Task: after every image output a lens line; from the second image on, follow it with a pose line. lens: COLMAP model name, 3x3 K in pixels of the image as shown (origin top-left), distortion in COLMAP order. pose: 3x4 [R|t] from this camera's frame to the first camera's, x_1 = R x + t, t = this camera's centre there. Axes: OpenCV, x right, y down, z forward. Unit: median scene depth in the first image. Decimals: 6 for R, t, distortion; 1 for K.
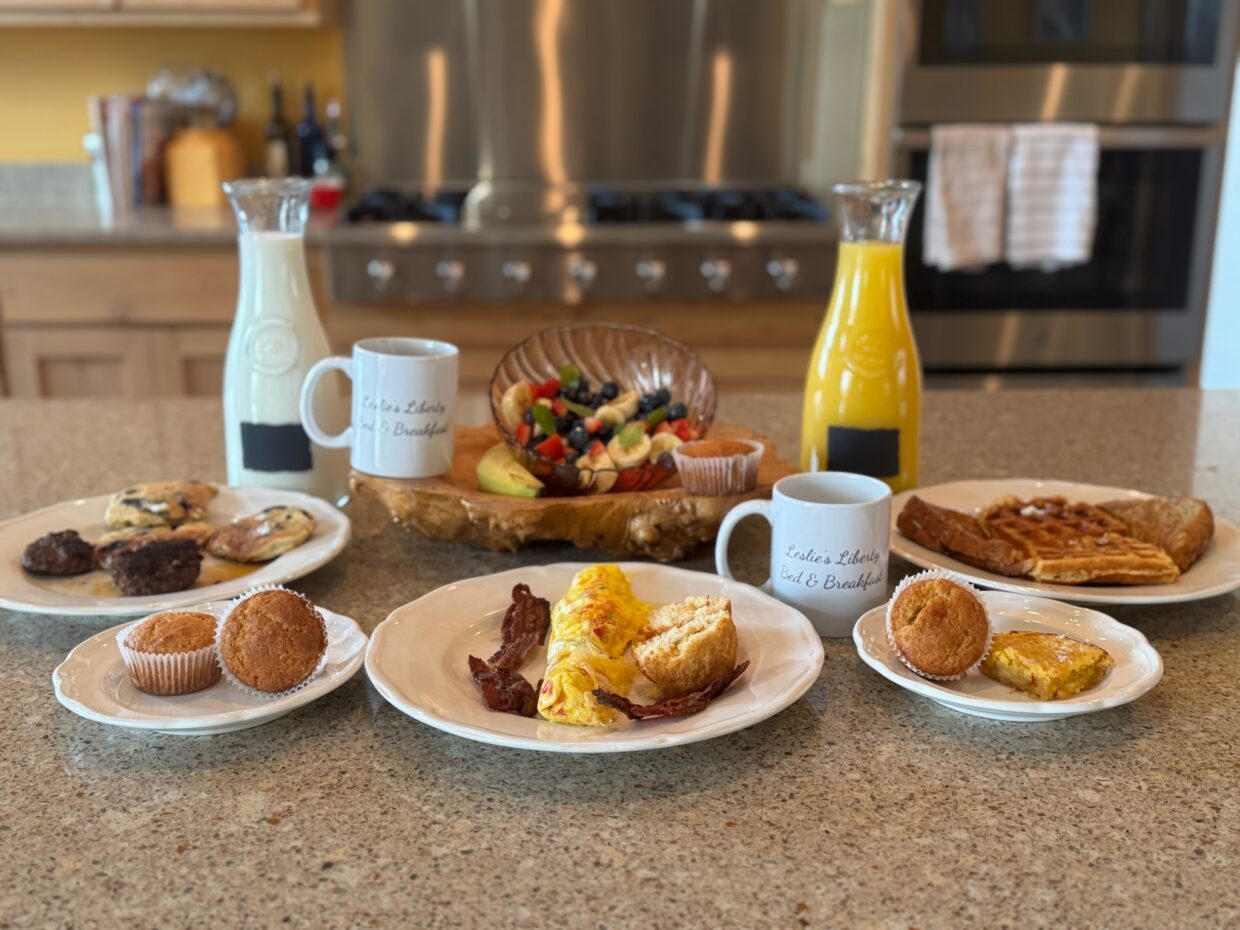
lens RADIAL K [[1405.5, 0, 622.0], [0, 1405.5, 461.7], [0, 0, 1]] dist [0.116438, 0.000000]
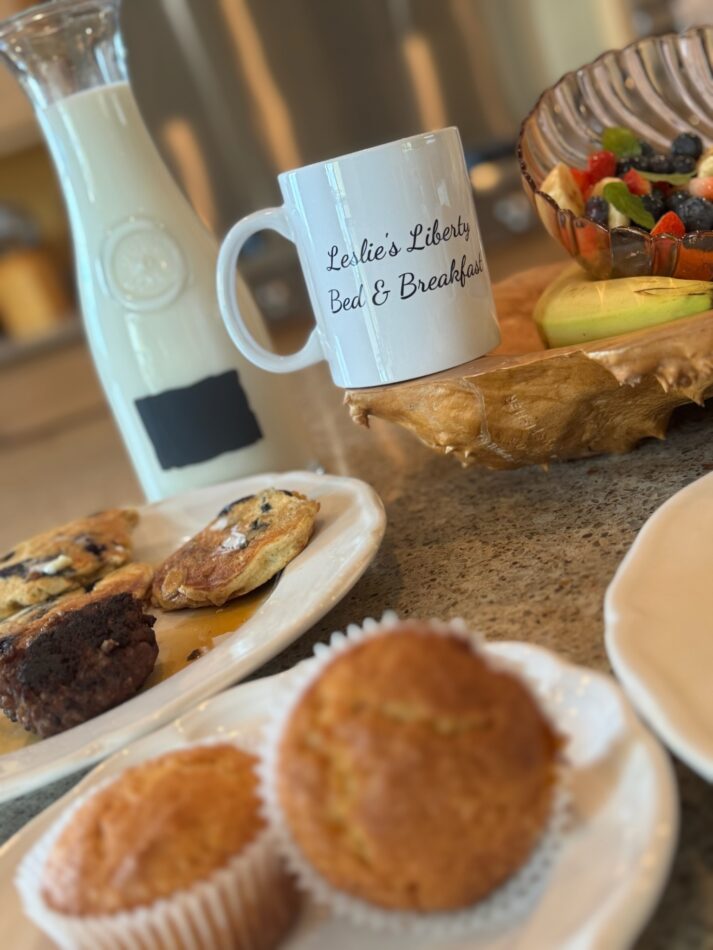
lens RADIAL K [[1076.8, 0, 356.0], [0, 1076.8, 477.6], [0, 0, 1]] dist [0.116438, 0.000000]
pose [[0.944554, -0.323450, -0.056553, -0.176636], [0.323943, 0.946077, -0.000475, 0.040601], [0.053658, -0.017871, 0.998399, 0.578825]]
